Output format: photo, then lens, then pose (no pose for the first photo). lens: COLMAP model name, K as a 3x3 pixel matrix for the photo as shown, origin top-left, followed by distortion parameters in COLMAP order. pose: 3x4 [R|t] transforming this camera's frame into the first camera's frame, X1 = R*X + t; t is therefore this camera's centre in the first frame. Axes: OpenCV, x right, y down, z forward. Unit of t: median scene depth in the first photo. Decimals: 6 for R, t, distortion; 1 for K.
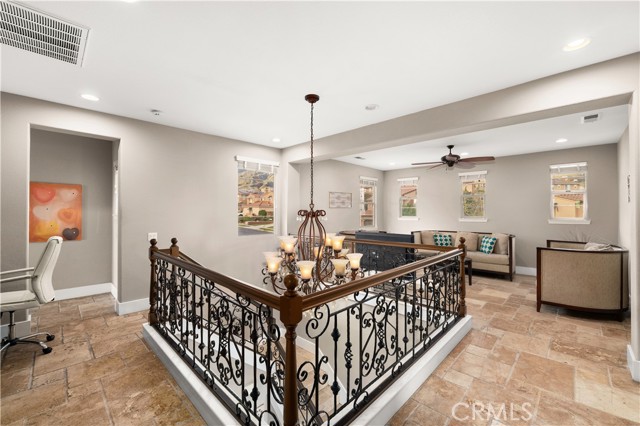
lens RADIAL K [[263.7, 0, 320.0], [0, 263.7, 213.0], [0, 0, 1]] dist [-0.000853, -0.000024]
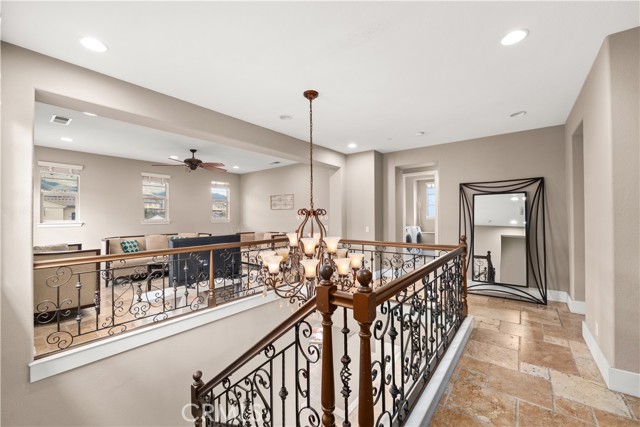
lens RADIAL K [[258.8, 0, 320.0], [0, 258.8, 213.5], [0, 0, 1]] dist [0.000466, 0.000123]
pose [[-0.103296, 0.010584, 0.994594, -0.555568], [0.008054, 0.999920, -0.009804, 0.008680], [-0.994618, 0.006998, -0.103373, 0.600346]]
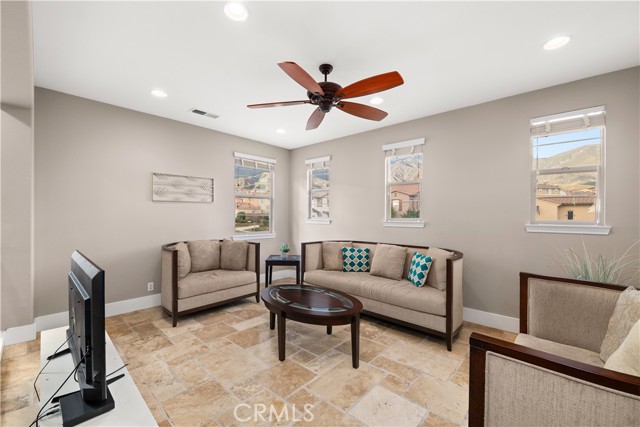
lens RADIAL K [[259.5, 0, 319.9], [0, 259.5, 218.3], [0, 0, 1]] dist [-0.000109, 0.000003]
pose [[0.999386, 0.006786, 0.034383, 0.461502], [-0.007152, 0.999919, 0.010541, 0.010949], [-0.034309, -0.010780, 0.999353, 0.523697]]
